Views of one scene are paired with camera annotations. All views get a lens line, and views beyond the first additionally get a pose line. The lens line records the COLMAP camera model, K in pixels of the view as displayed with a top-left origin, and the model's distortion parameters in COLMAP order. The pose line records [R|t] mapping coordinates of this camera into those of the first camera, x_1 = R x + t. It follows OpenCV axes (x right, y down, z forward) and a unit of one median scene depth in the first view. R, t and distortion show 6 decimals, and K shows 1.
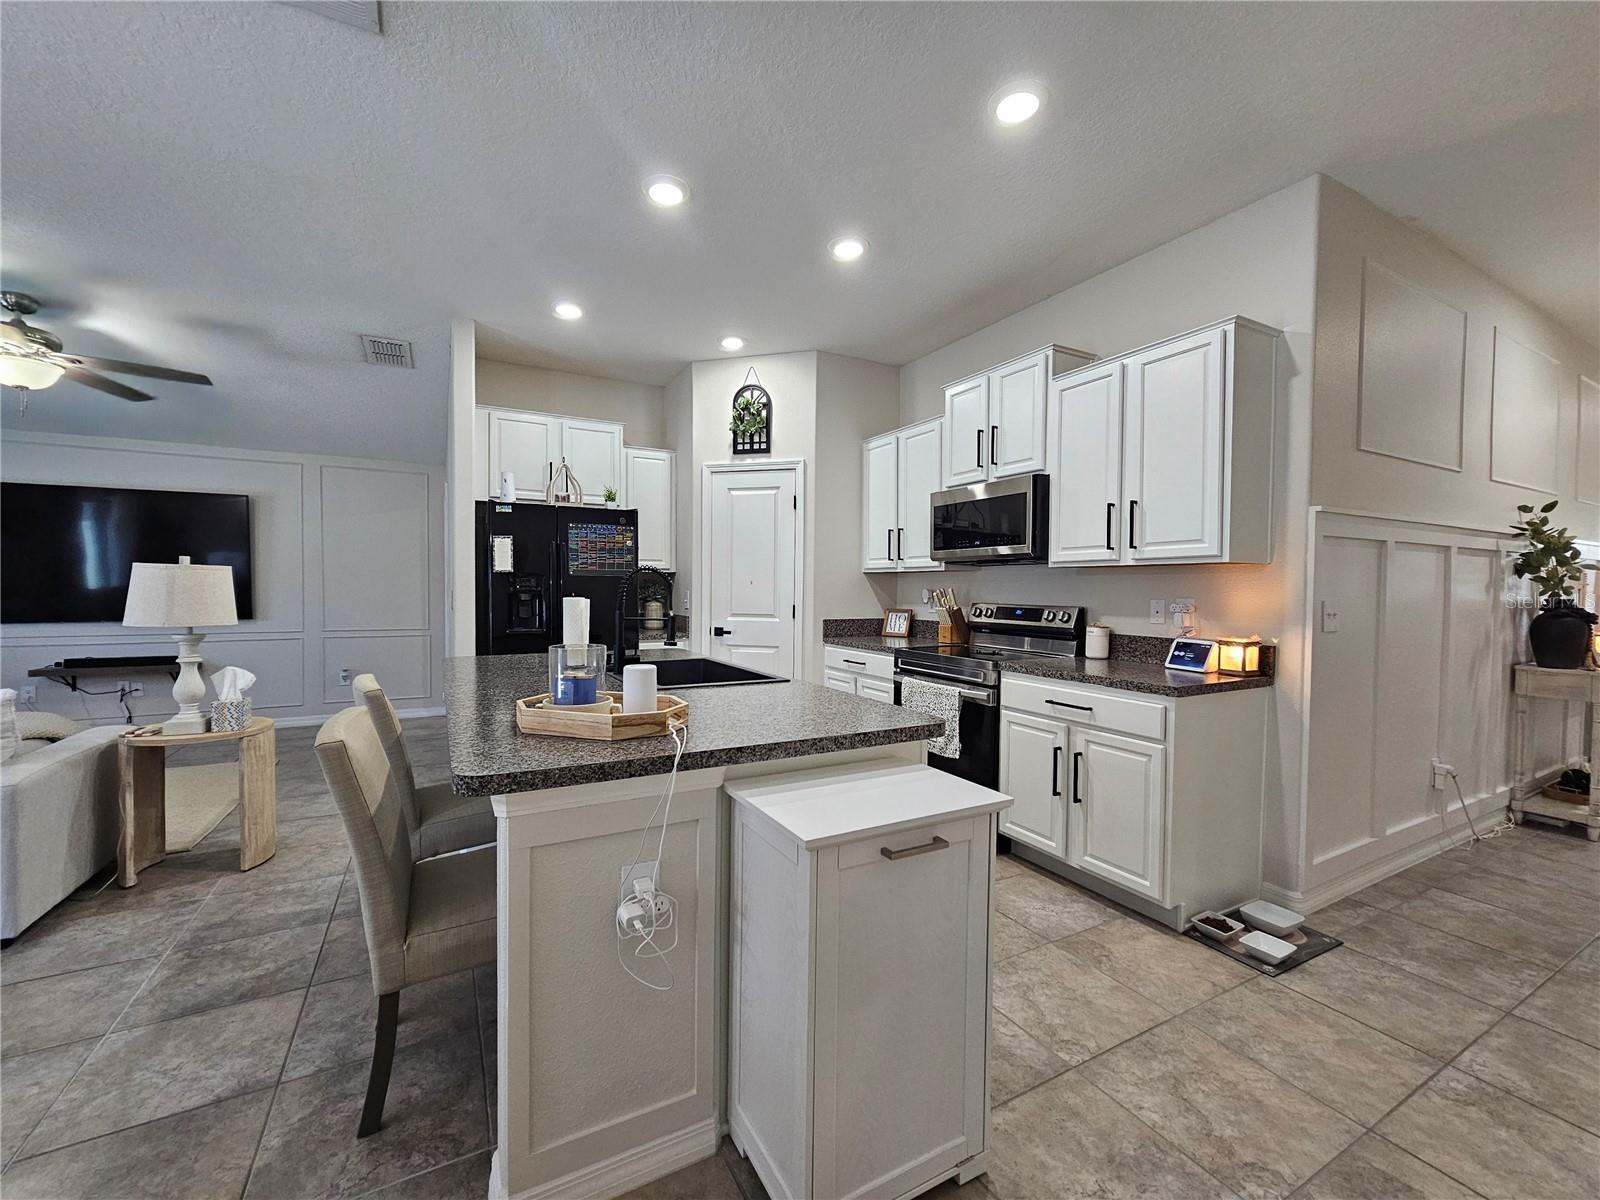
lens RADIAL K [[658.9, 0, 791.5], [0, 658.9, 602.9], [0, 0, 1]] dist [0.004048, -0.001257]
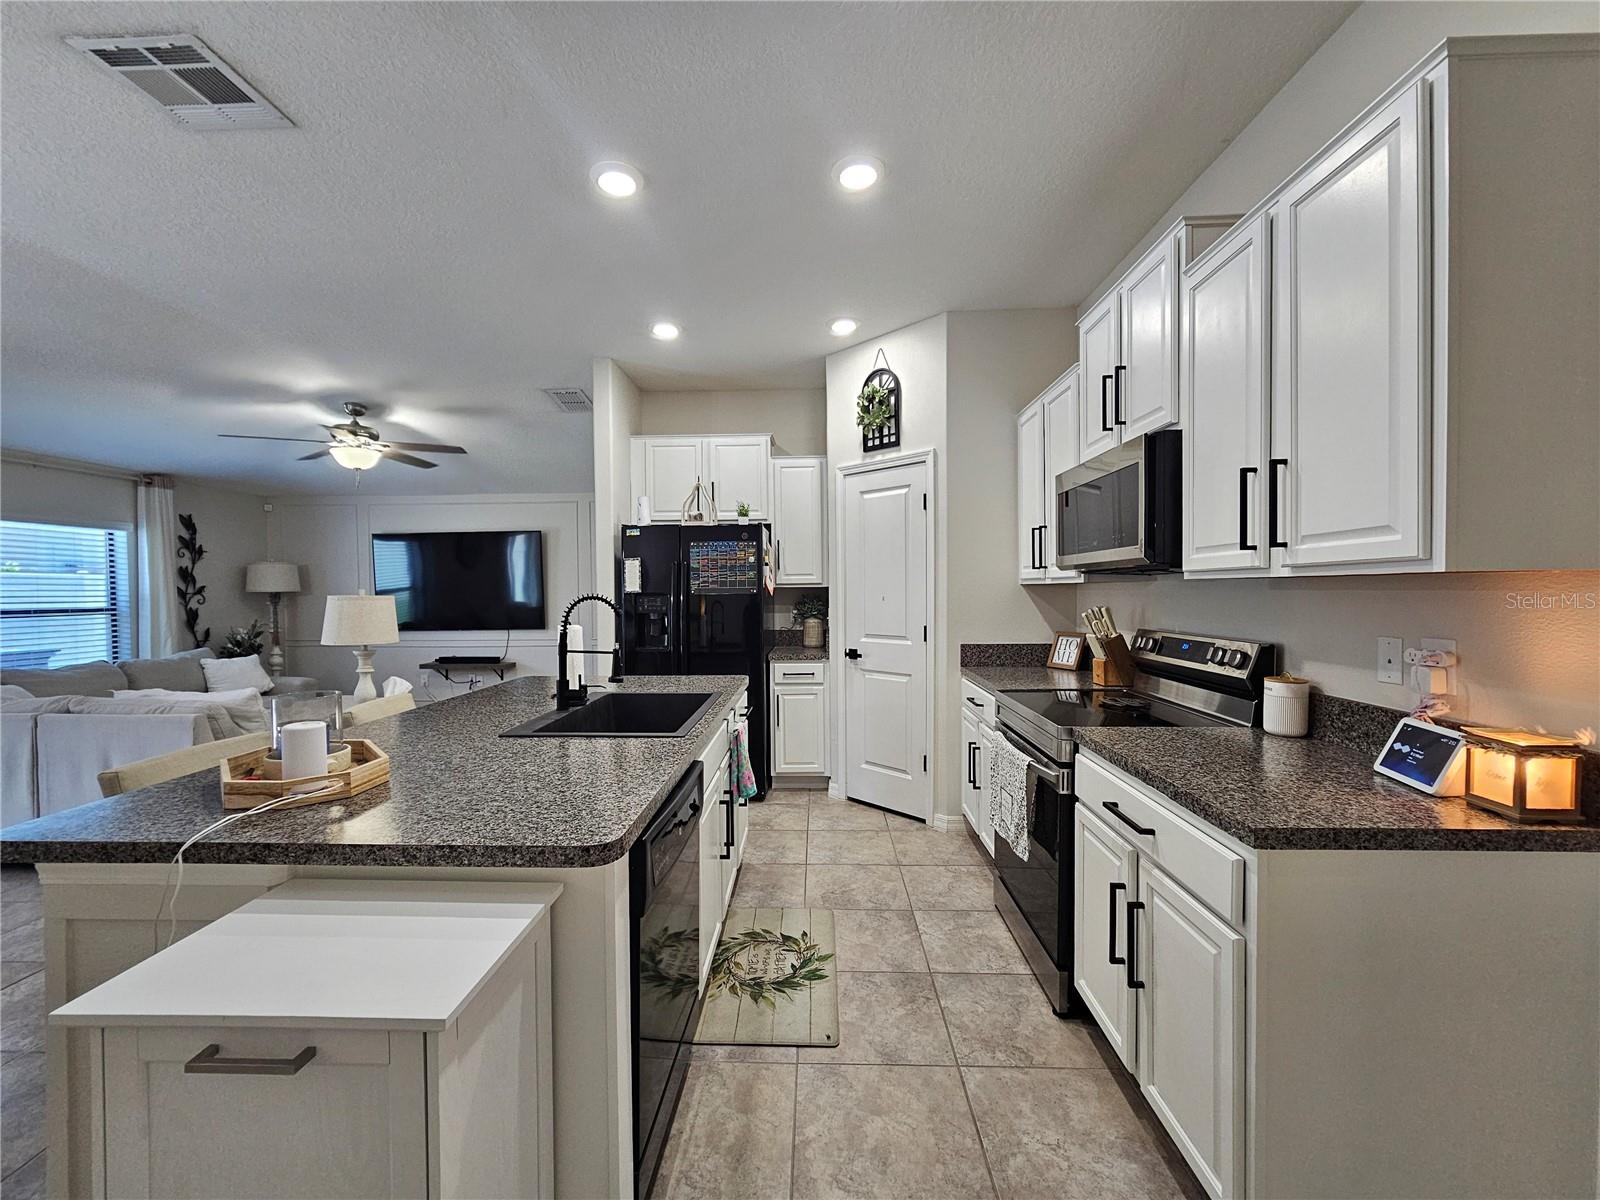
lens RADIAL K [[658.9, 0, 792.3], [0, 658.9, 602.3], [0, 0, 1]] dist [0.004048, -0.001257]
pose [[0.859211, -0.005588, -0.511590, 0.313692], [0.003197, 0.999979, -0.005553, -0.024456], [0.511611, 0.003135, 0.859212, 0.225174]]
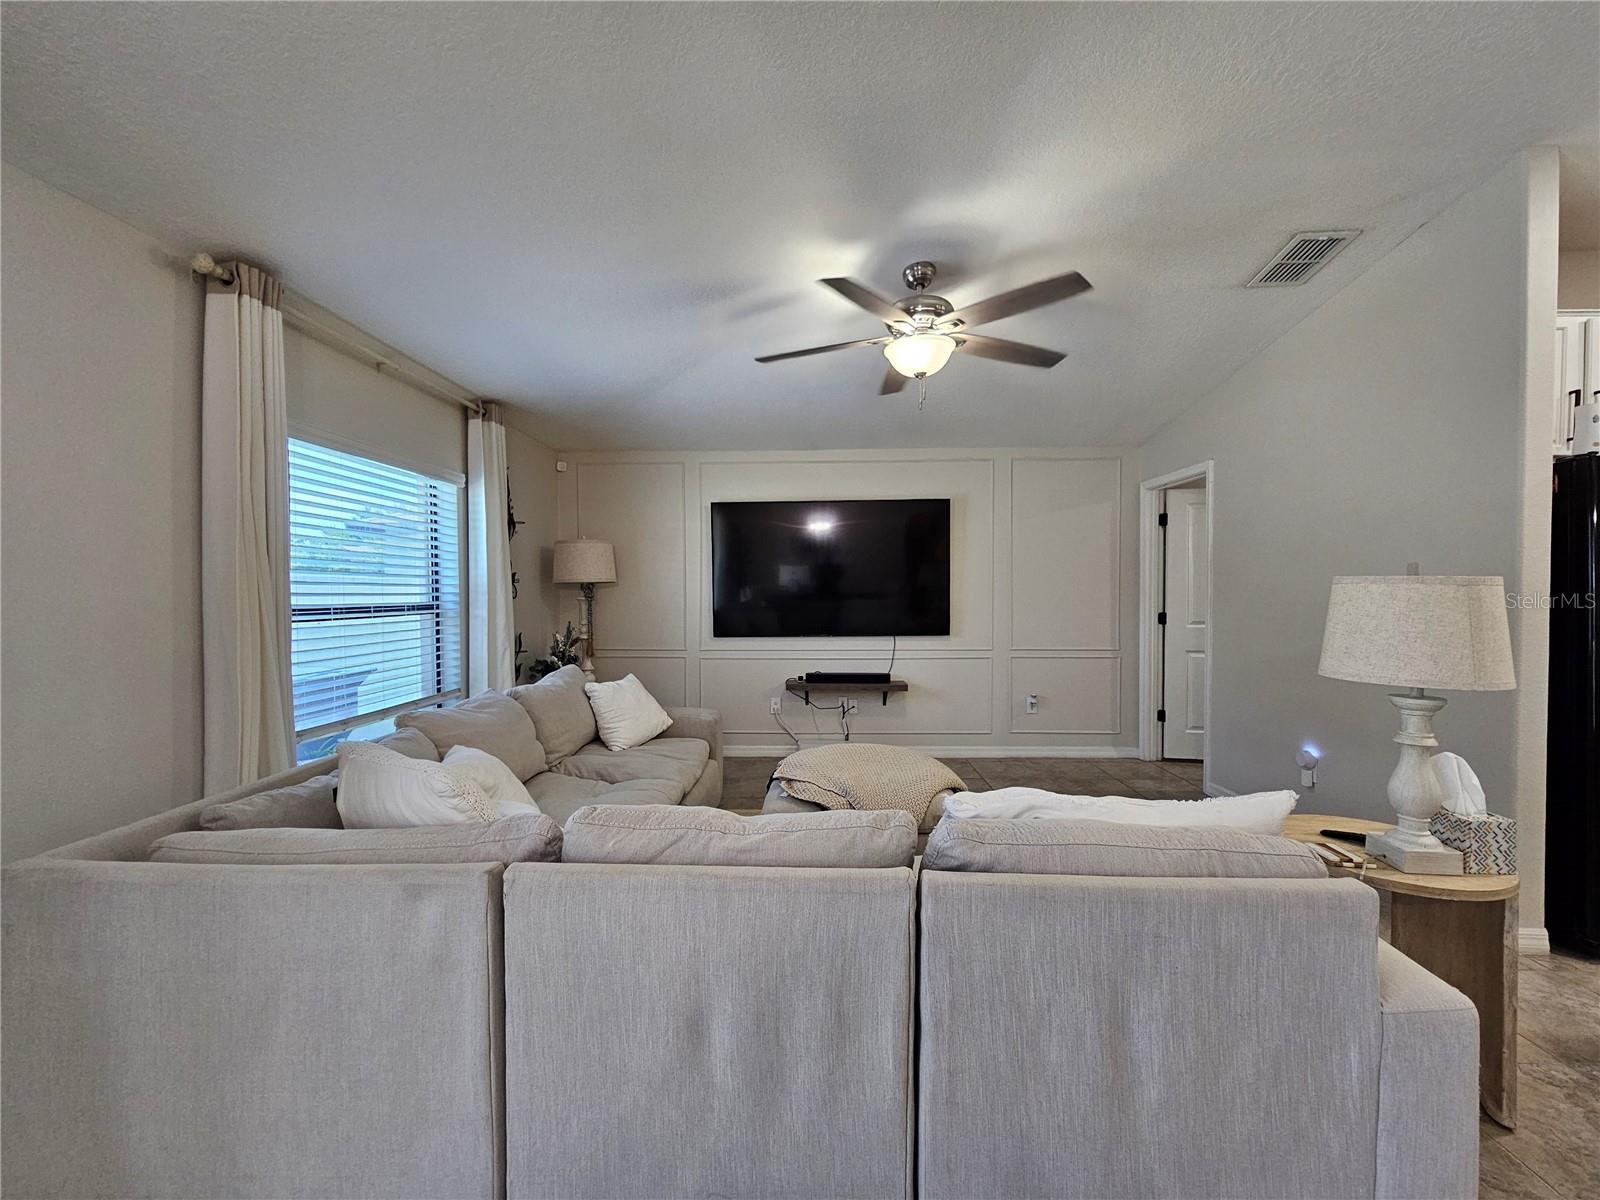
lens RADIAL K [[658.9, 0, 801.5], [0, 658.9, 602.4], [0, 0, 1]] dist [0.004048, -0.001257]
pose [[0.867419, -0.003471, -0.497566, -0.744951], [0.000617, 0.999982, -0.005899, -0.021339], [0.497578, 0.004810, 0.867406, 0.156572]]
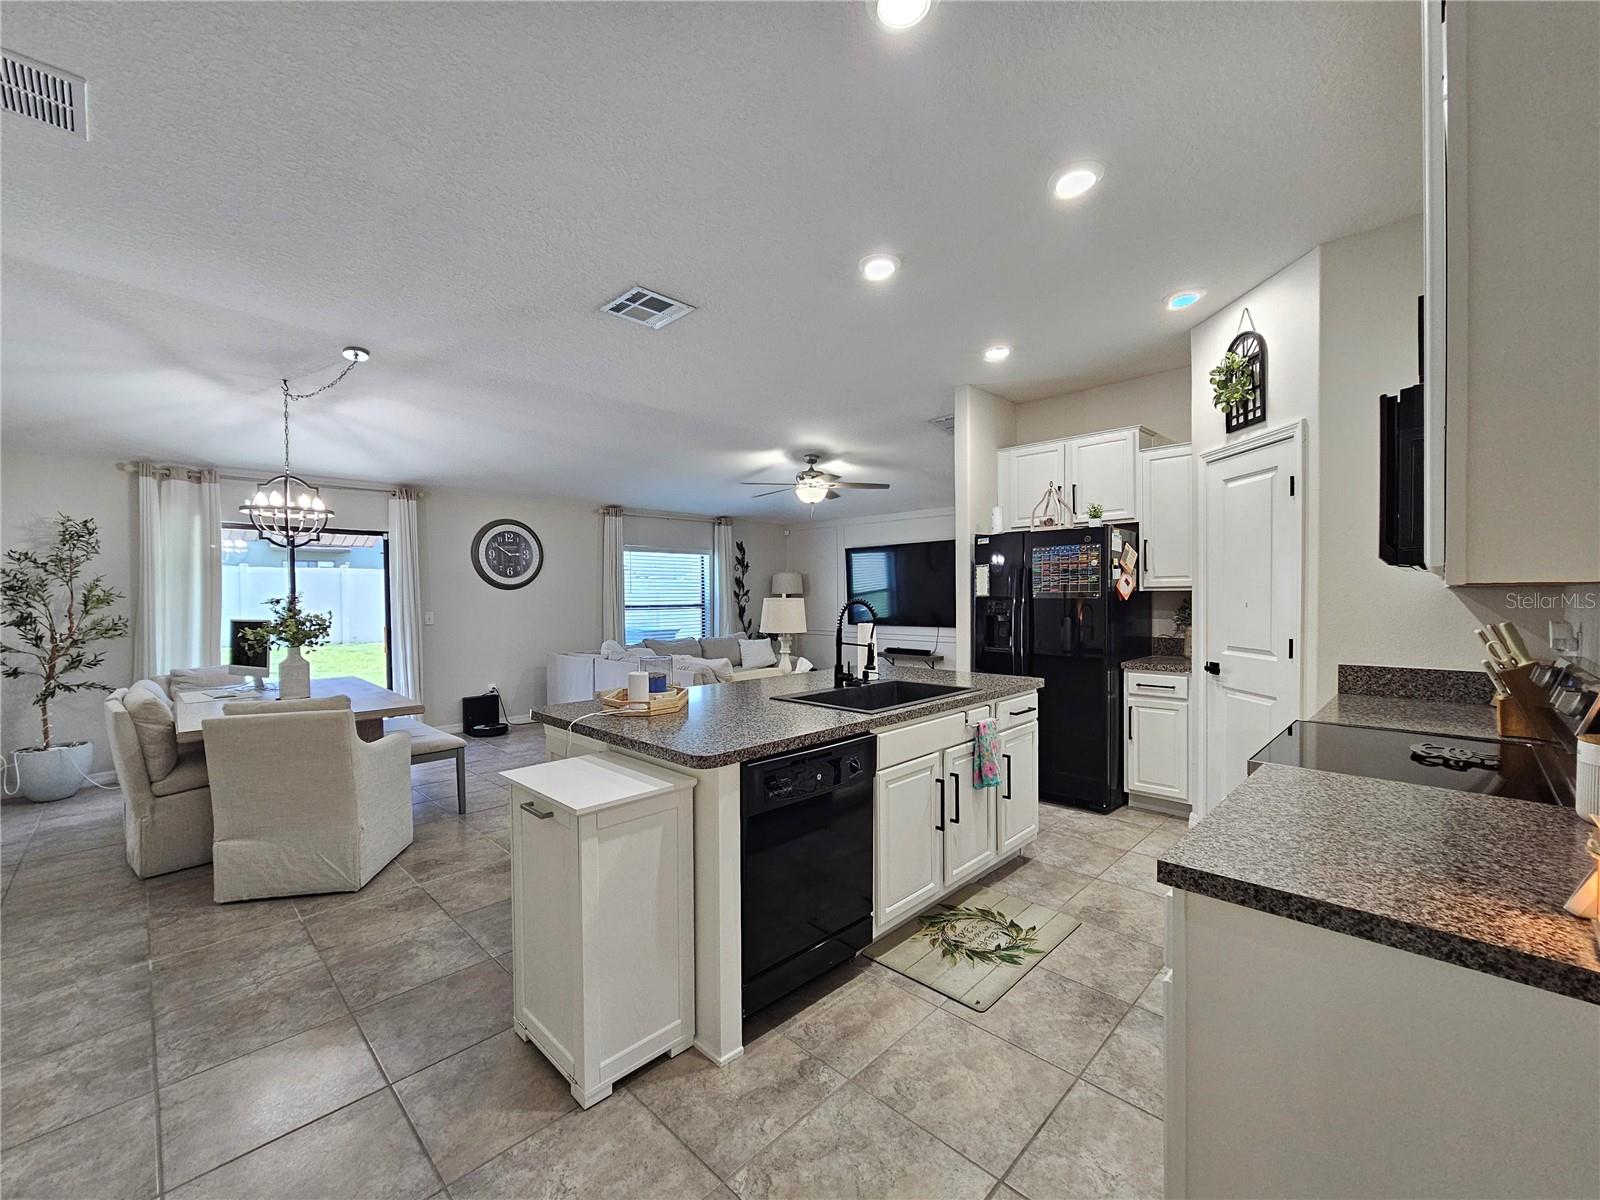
lens RADIAL K [[658.9, 0, 796.2], [0, 658.9, 603.9], [0, 0, 1]] dist [0.004048, -0.001257]
pose [[0.286719, 0.003521, -0.958008, 0.556989], [-0.011672, 0.999932, 0.000182, -0.029601], [0.957944, 0.011129, 0.286741, 0.358151]]
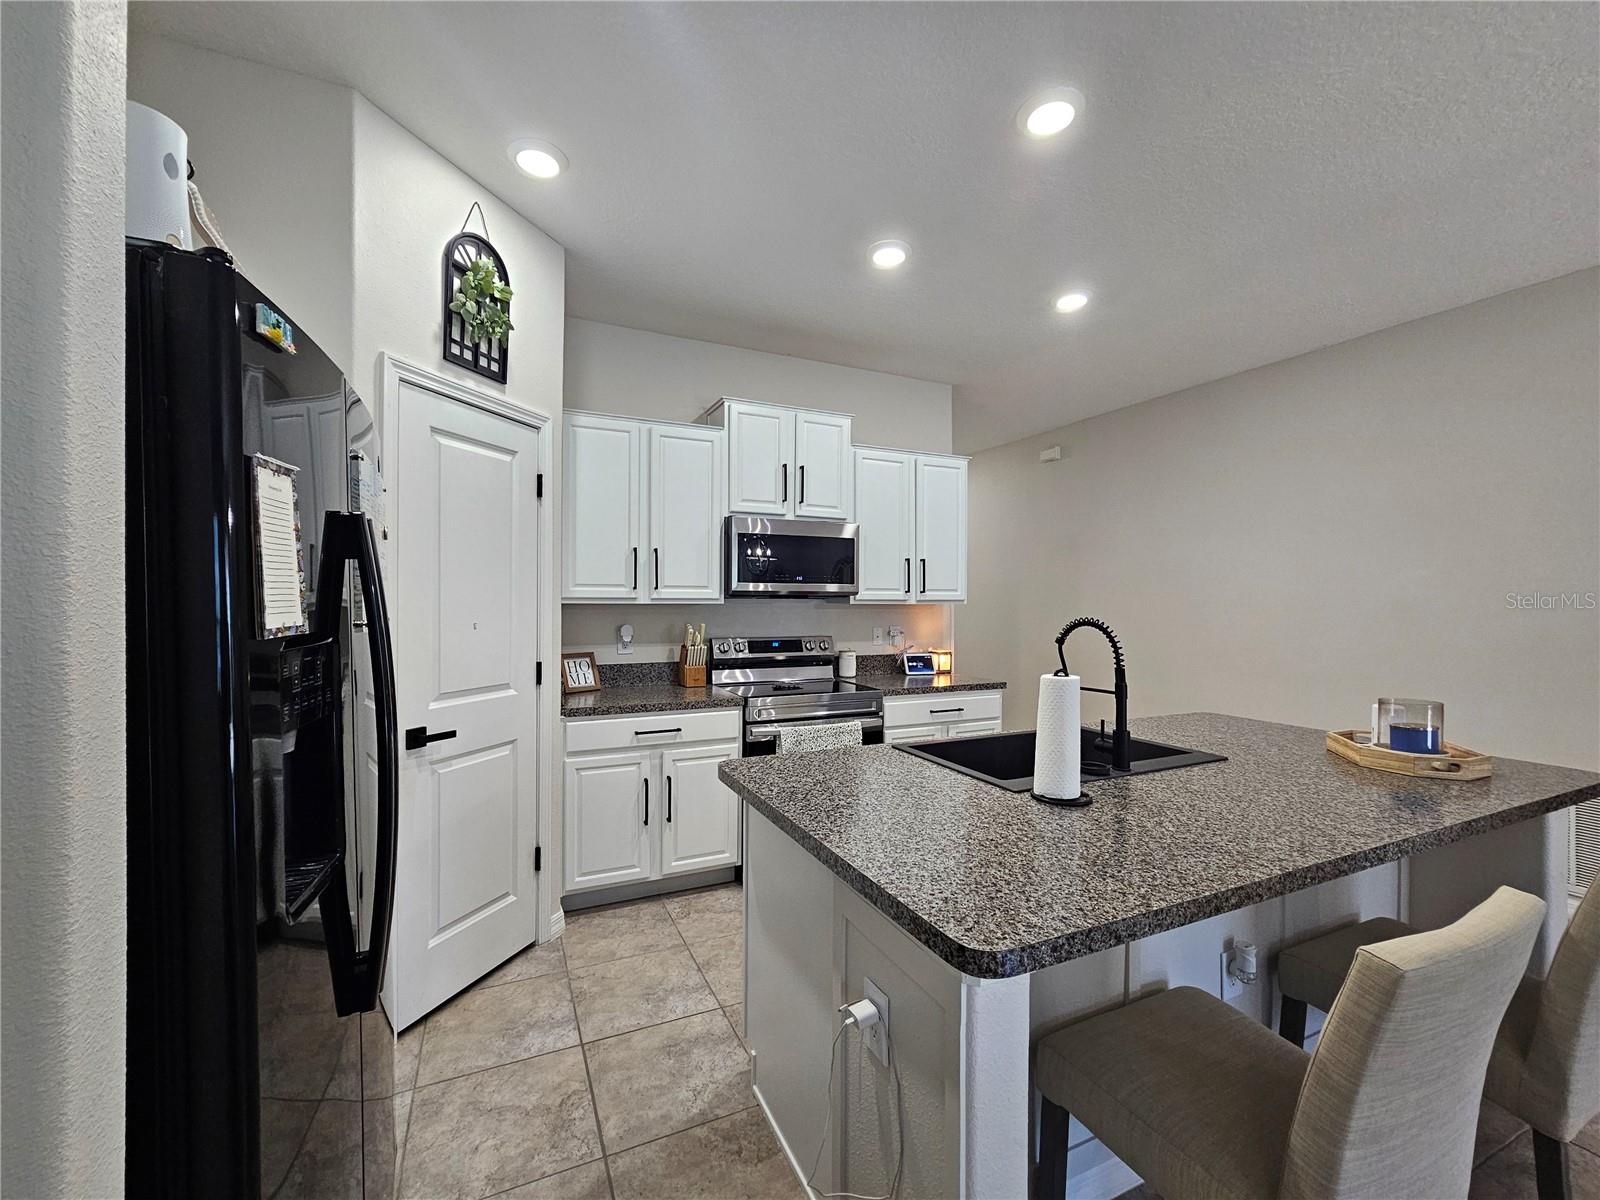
lens RADIAL K [[658.9, 0, 803.4], [0, 658.9, 608.0], [0, 0, 1]] dist [0.004048, -0.001257]
pose [[0.058770, -0.017856, 0.998112, -0.624693], [0.021403, 0.999633, 0.016623, -0.054424], [-0.998042, 0.020385, 0.059131, 0.812218]]
